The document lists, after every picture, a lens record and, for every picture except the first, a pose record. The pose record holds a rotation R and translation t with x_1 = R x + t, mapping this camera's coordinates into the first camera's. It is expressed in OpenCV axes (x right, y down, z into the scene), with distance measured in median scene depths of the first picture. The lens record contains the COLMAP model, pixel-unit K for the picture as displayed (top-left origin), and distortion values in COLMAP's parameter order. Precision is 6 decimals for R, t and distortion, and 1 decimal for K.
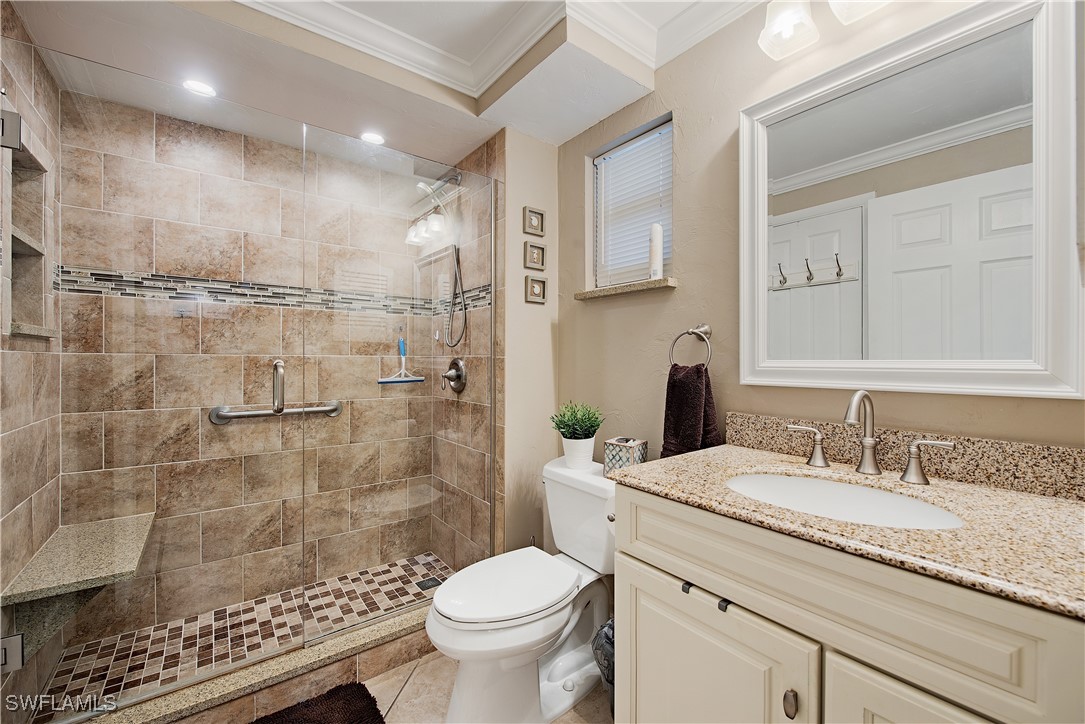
lens RADIAL K [[437.4, 0, 544.1], [0, 437.4, 359.5], [0, 0, 1]] dist [-0.011690, -0.000032]
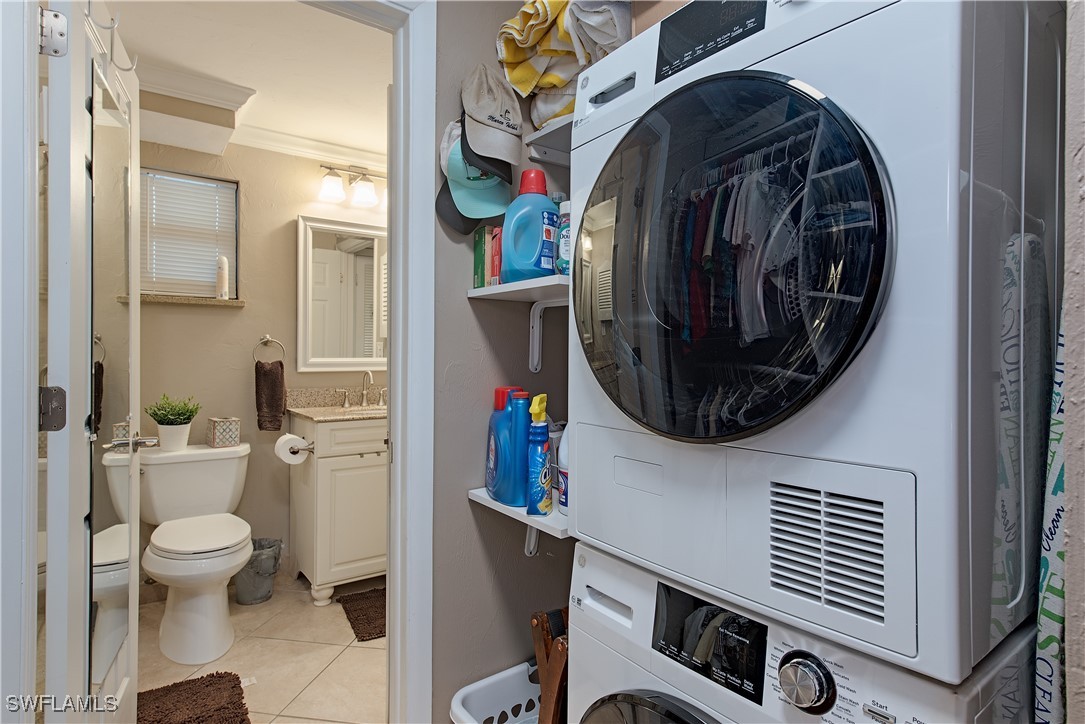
lens RADIAL K [[576.7, 0, 542.5], [0, 576.7, 362.0], [0, 0, 1]] dist [-0.000001, -0.000007]
pose [[0.020084, -0.007074, 0.999773, -1.601193], [0.001950, 0.999973, 0.007036, 0.001455], [-0.999796, 0.001808, 0.020097, -0.019031]]
